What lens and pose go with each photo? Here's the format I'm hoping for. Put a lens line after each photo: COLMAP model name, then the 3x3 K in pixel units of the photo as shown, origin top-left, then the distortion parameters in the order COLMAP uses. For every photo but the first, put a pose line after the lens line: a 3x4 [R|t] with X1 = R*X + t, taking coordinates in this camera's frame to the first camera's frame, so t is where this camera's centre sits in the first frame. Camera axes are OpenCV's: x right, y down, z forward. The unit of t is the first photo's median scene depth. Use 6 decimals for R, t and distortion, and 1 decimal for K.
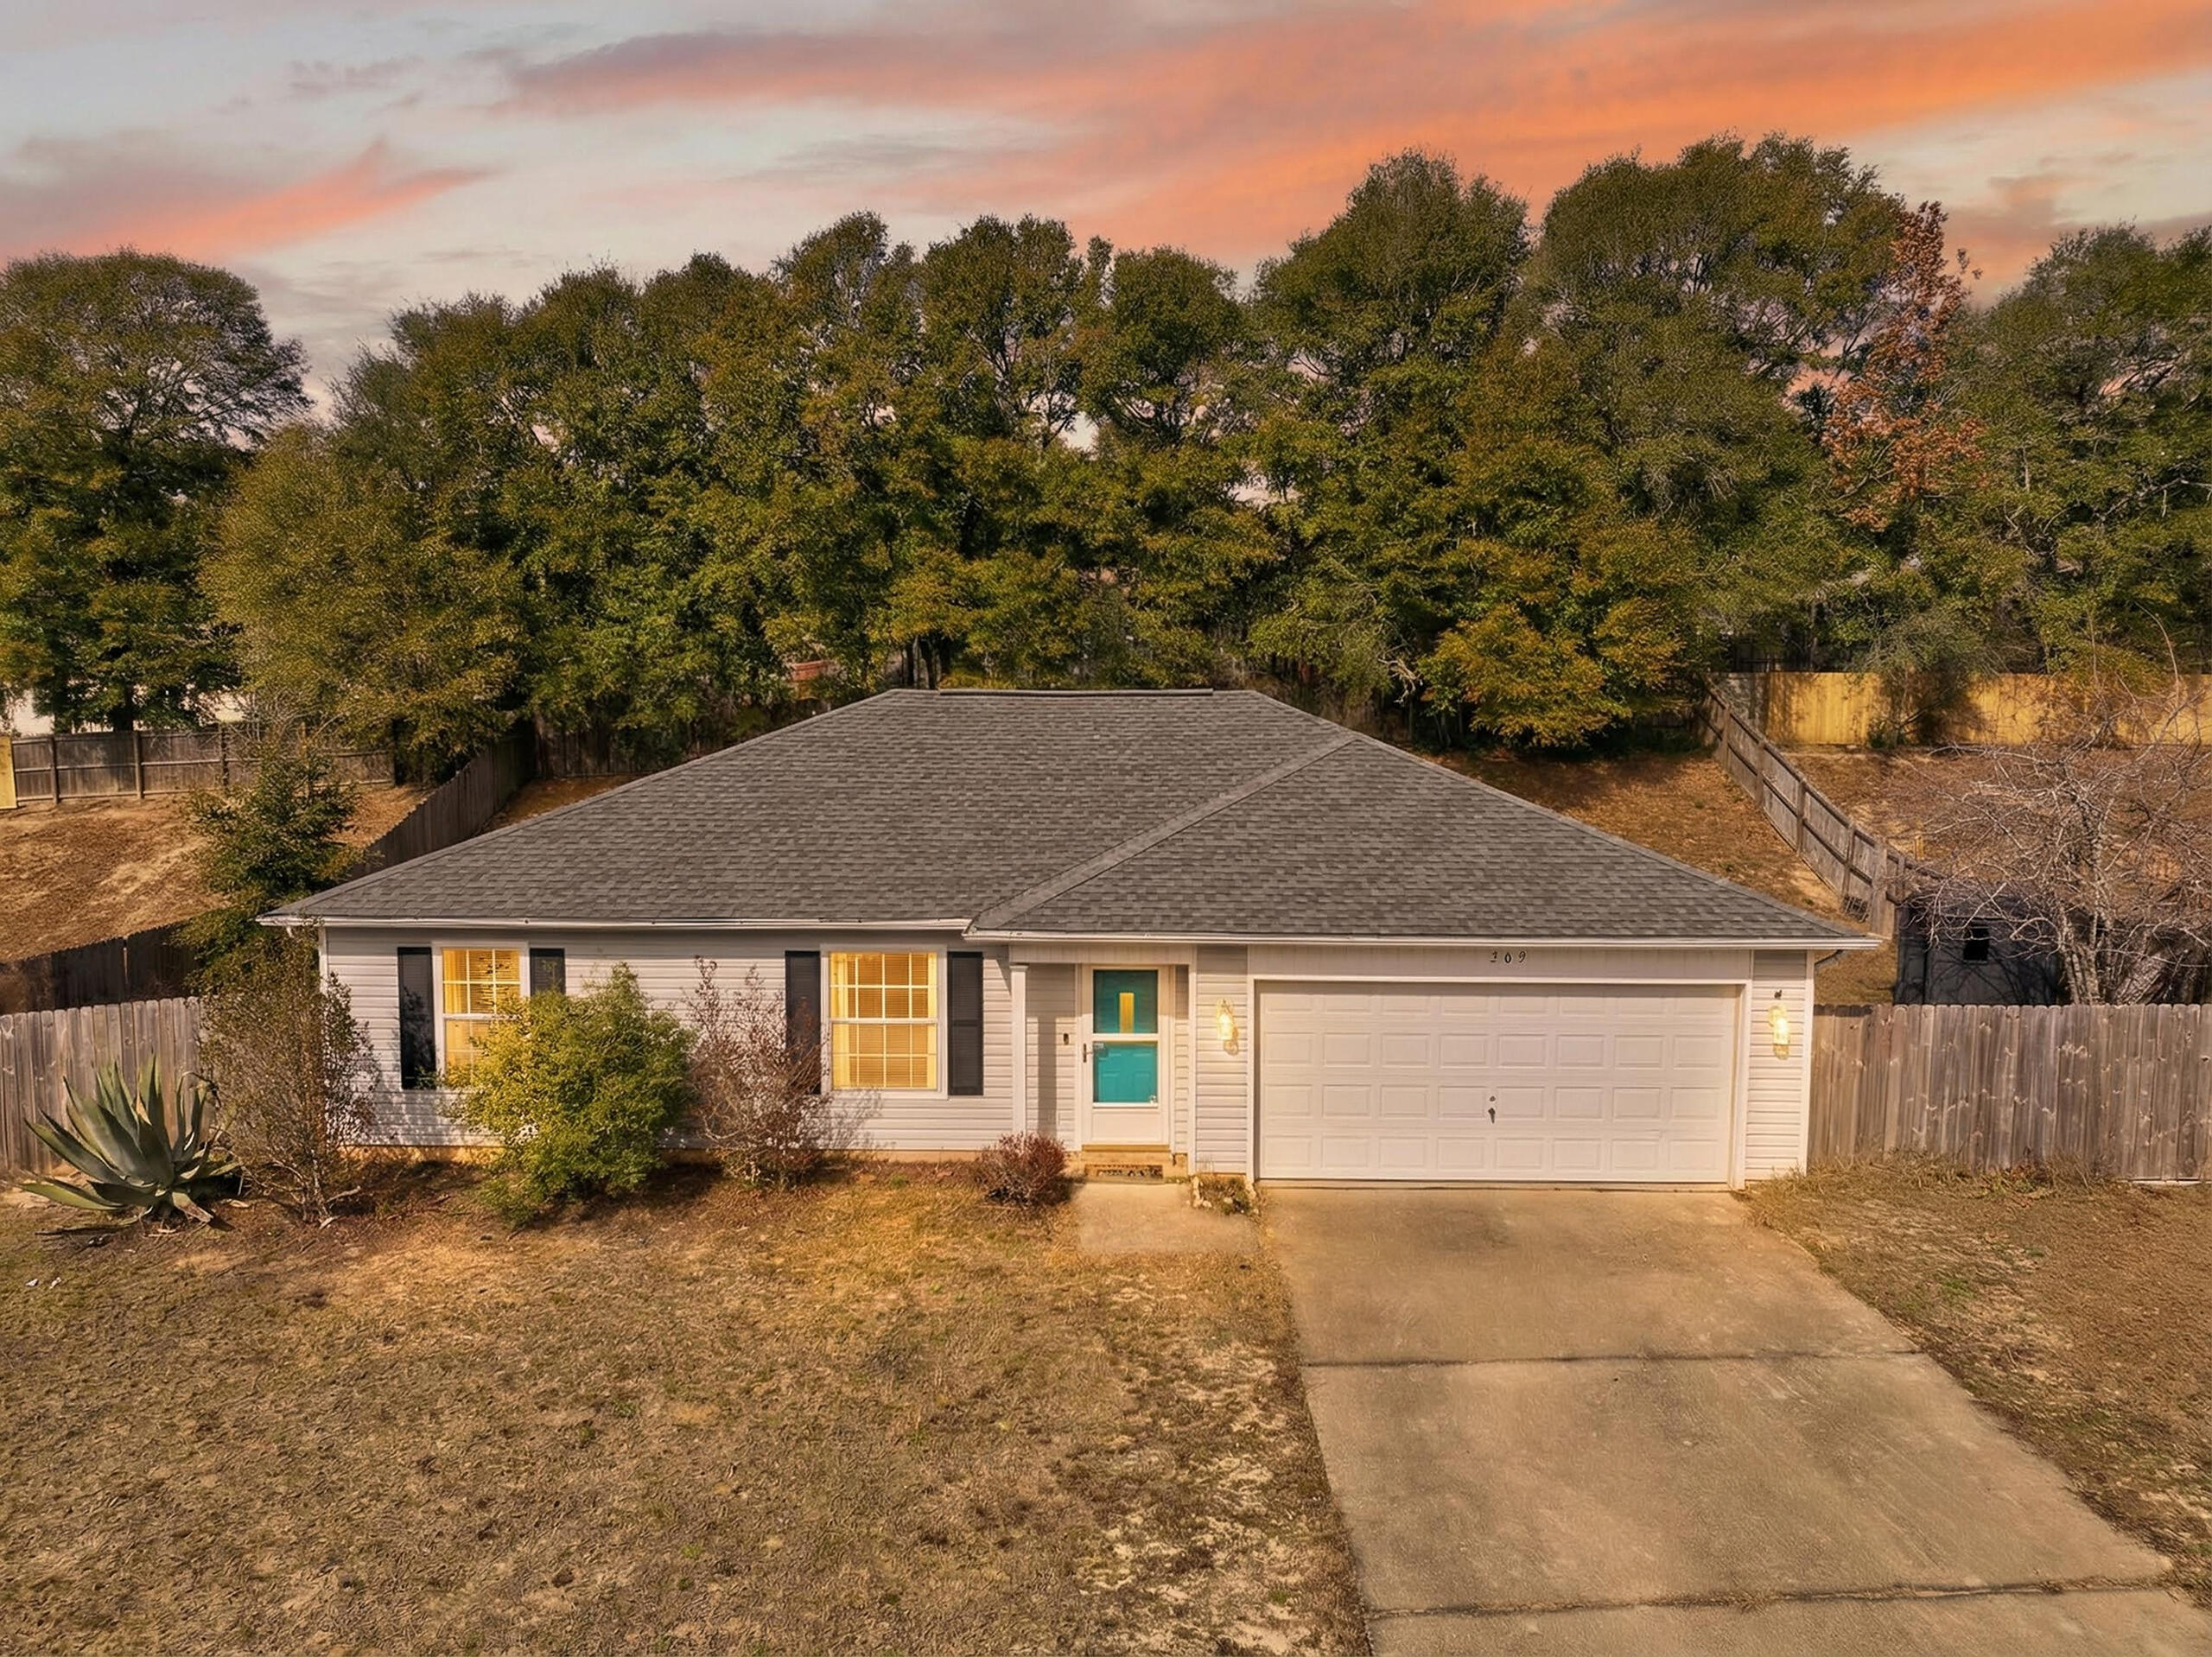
lens RADIAL K [[1544.9, 0, 1124.0], [0, 1544.9, 795.4], [0, 0, 1]] dist [0.023189, -0.050376]
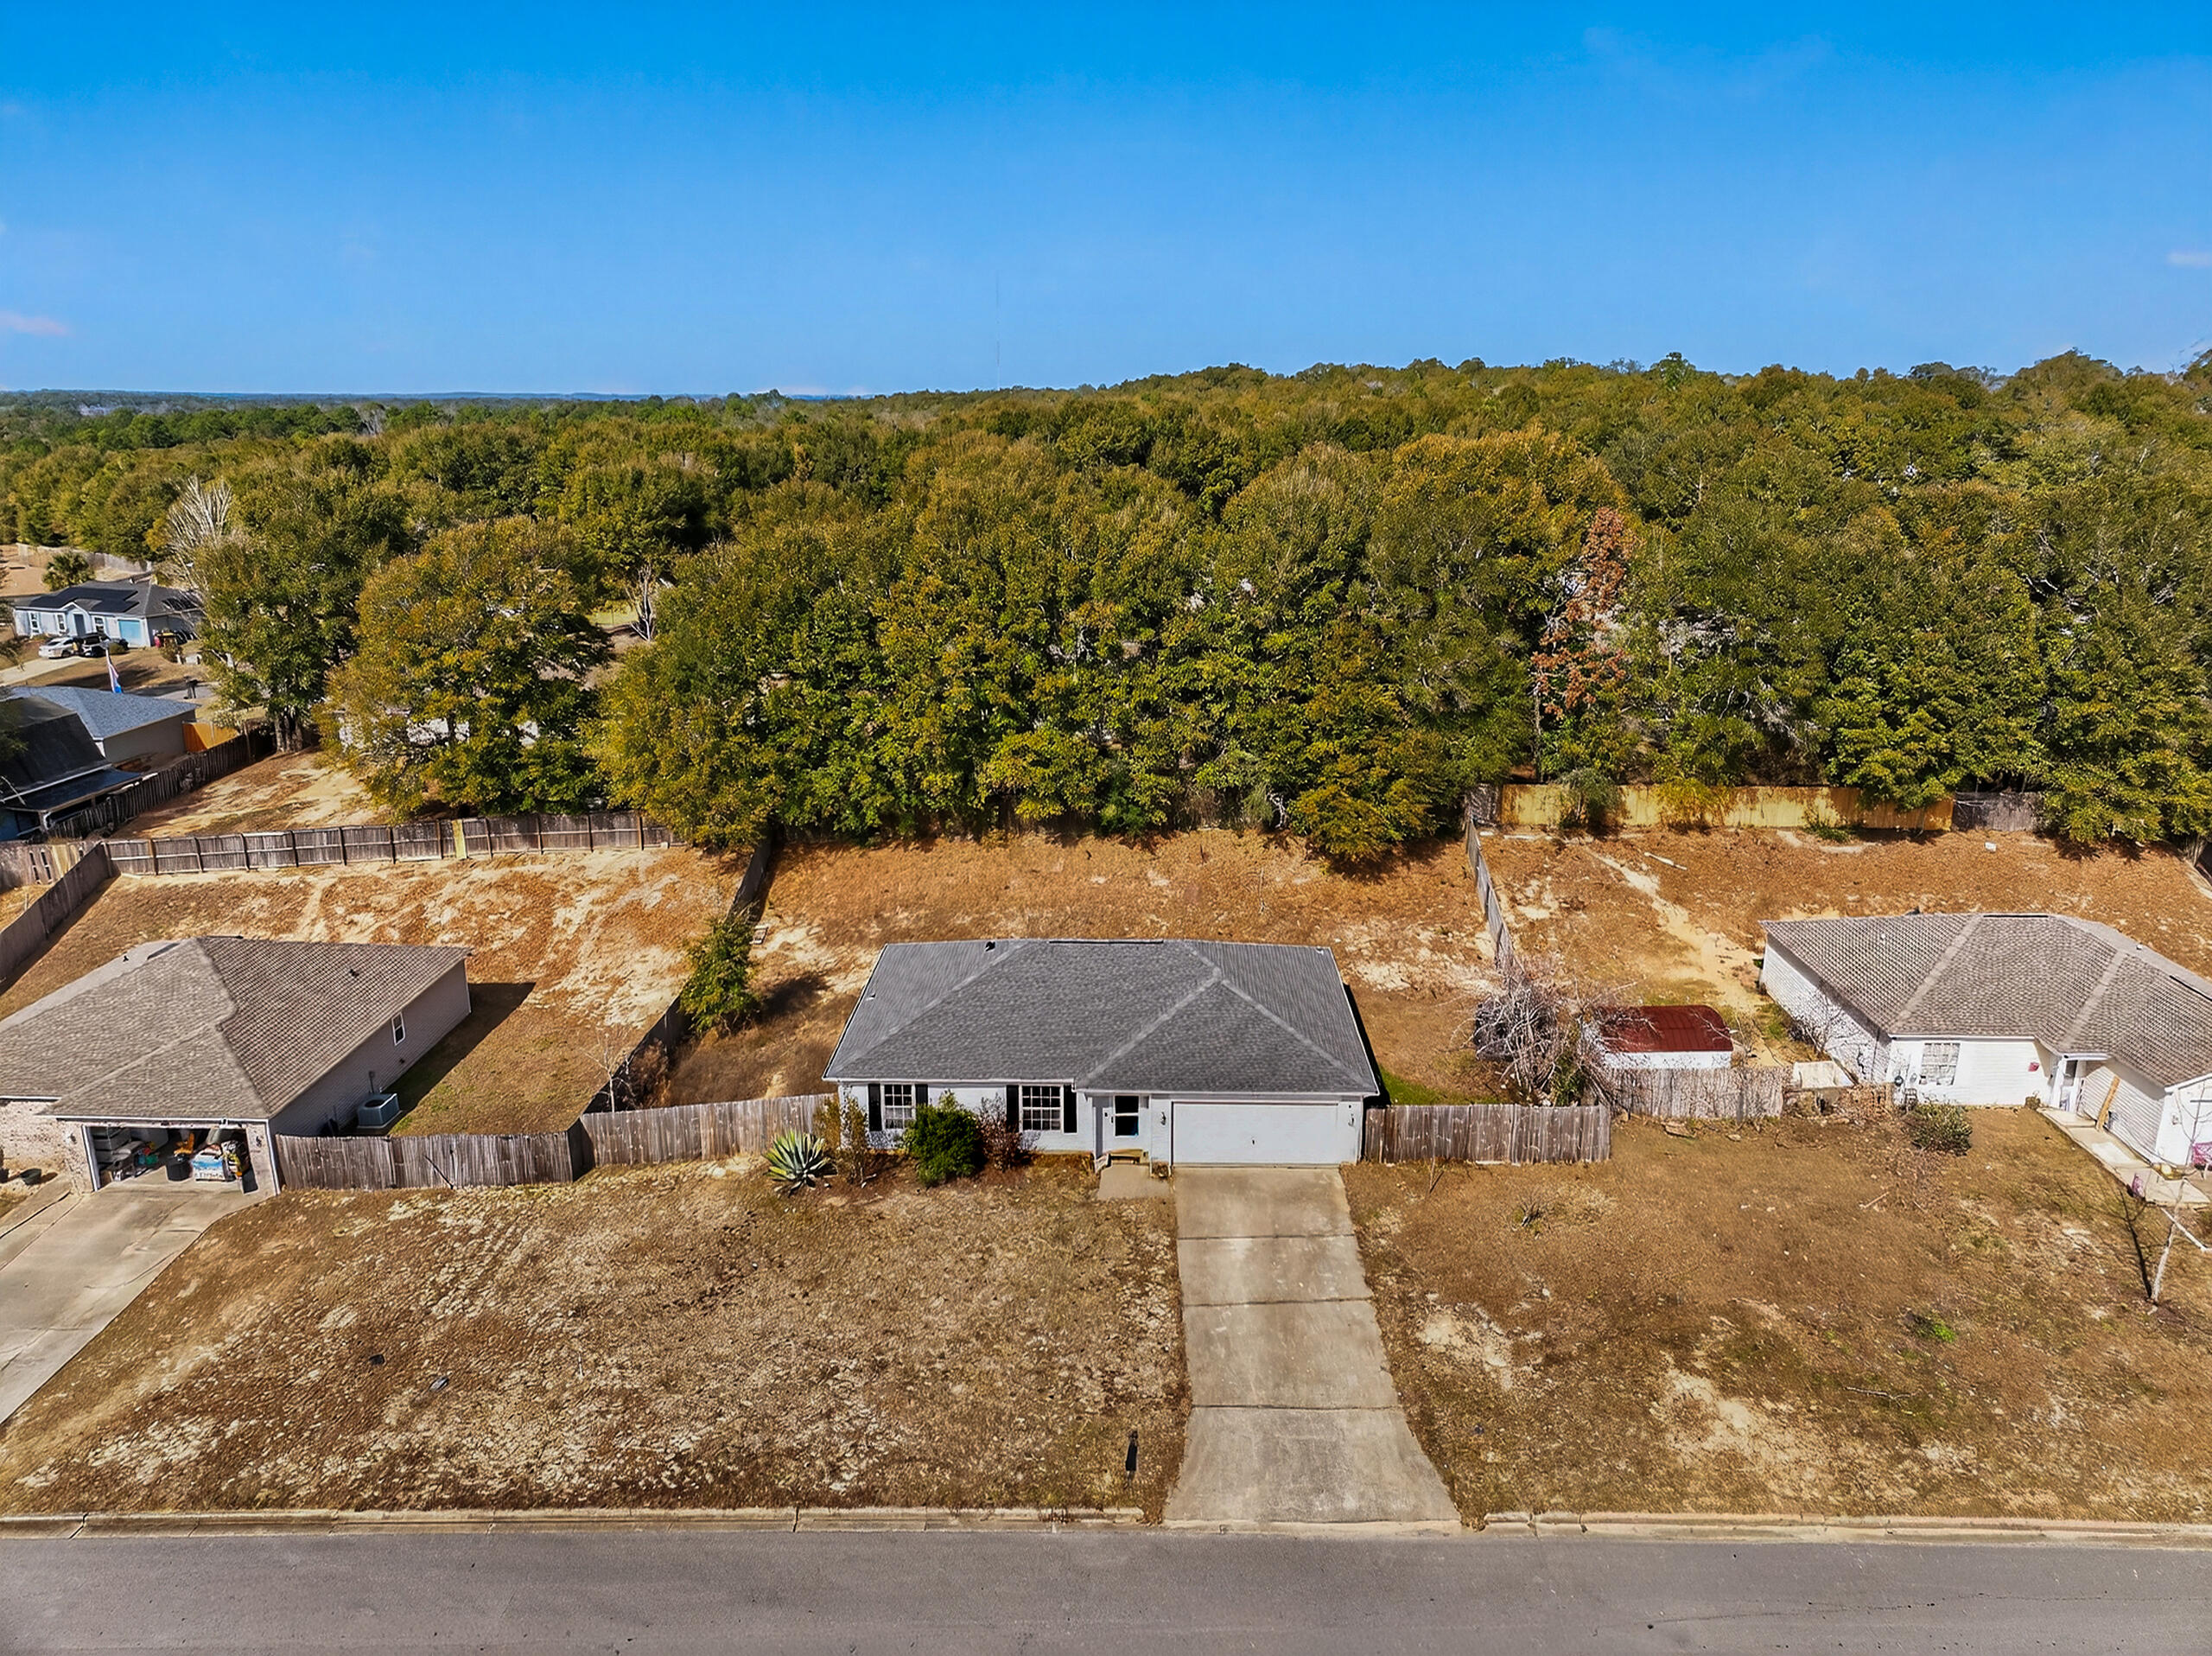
lens RADIAL K [[1545.3, 0, 1124.0], [0, 1545.3, 794.9], [0, 0, 1]] dist [0.023189, -0.050376]
pose [[0.999994, -0.002903, 0.001921, -0.007942], [0.002521, 0.984461, 0.175587, -0.920772], [-0.002401, -0.175582, 0.984462, -1.692888]]
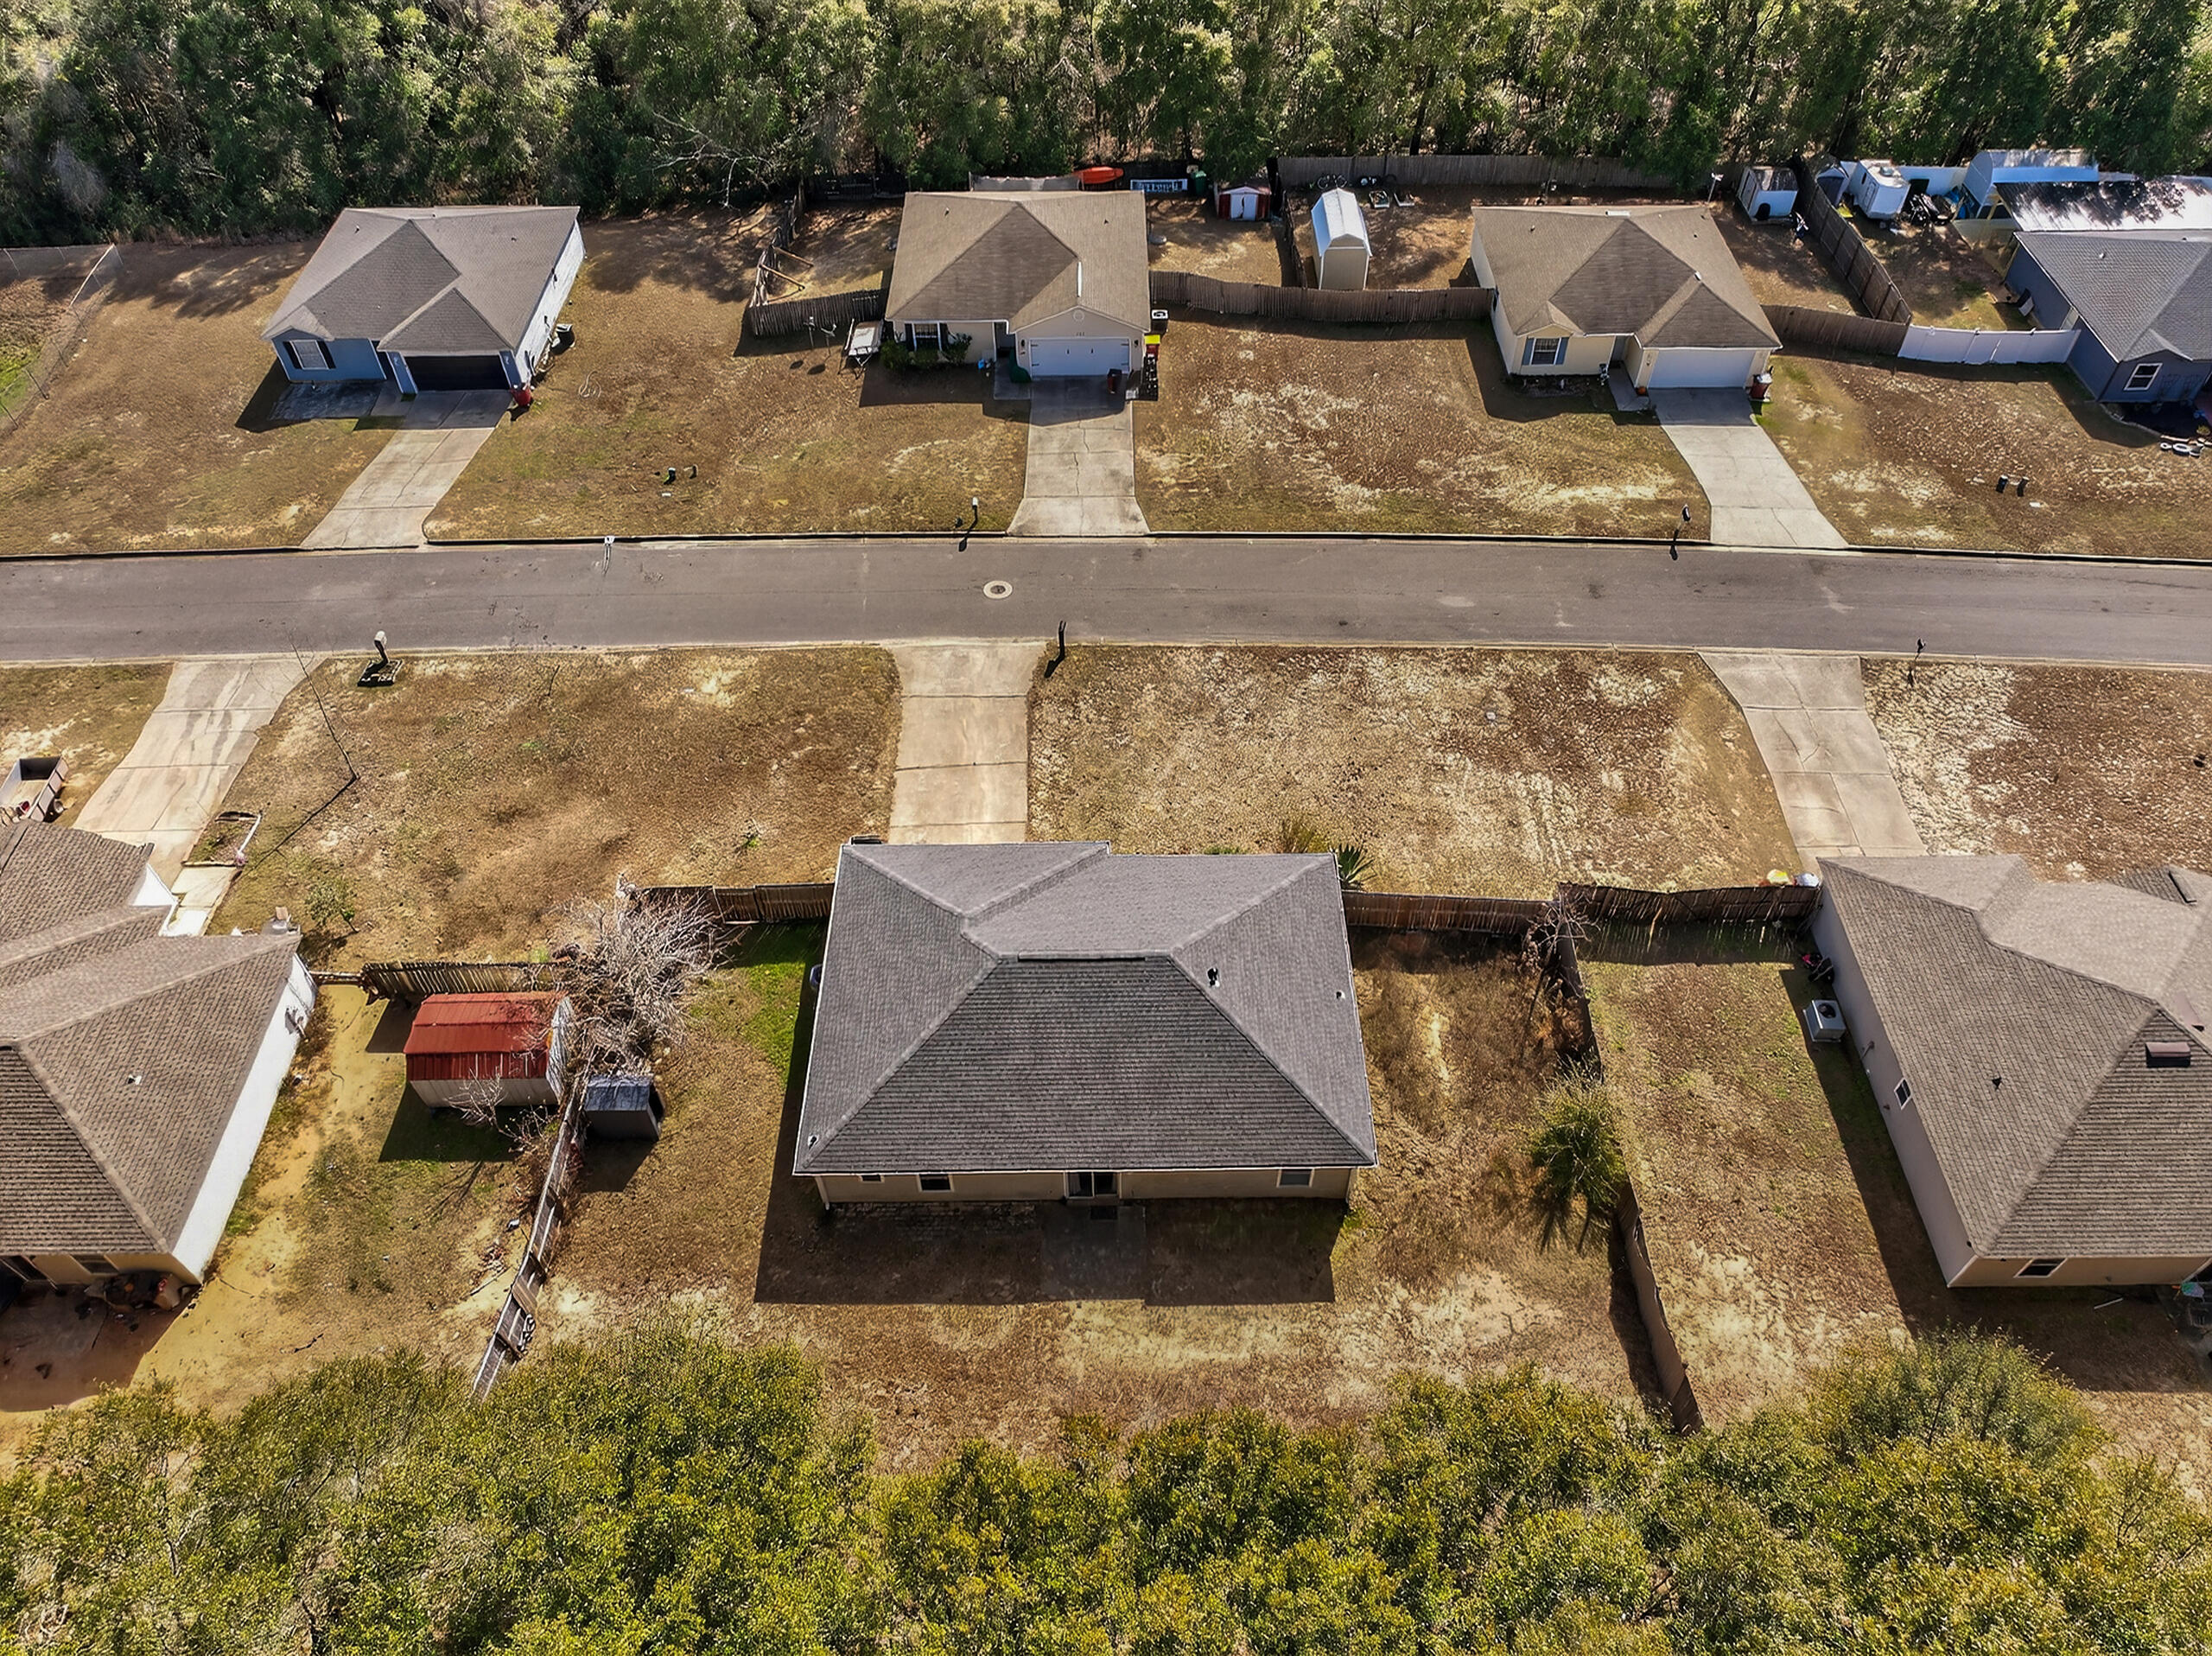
lens RADIAL K [[1545.3, 0, 1124.0], [0, 1545.3, 794.9], [0, 0, 1]] dist [0.023189, -0.050376]
pose [[-0.999588, 0.022097, -0.018302, -0.070225], [-0.001019, 0.610142, 0.792291, -2.470591], [0.028674, 0.791984, -0.609869, 2.776021]]
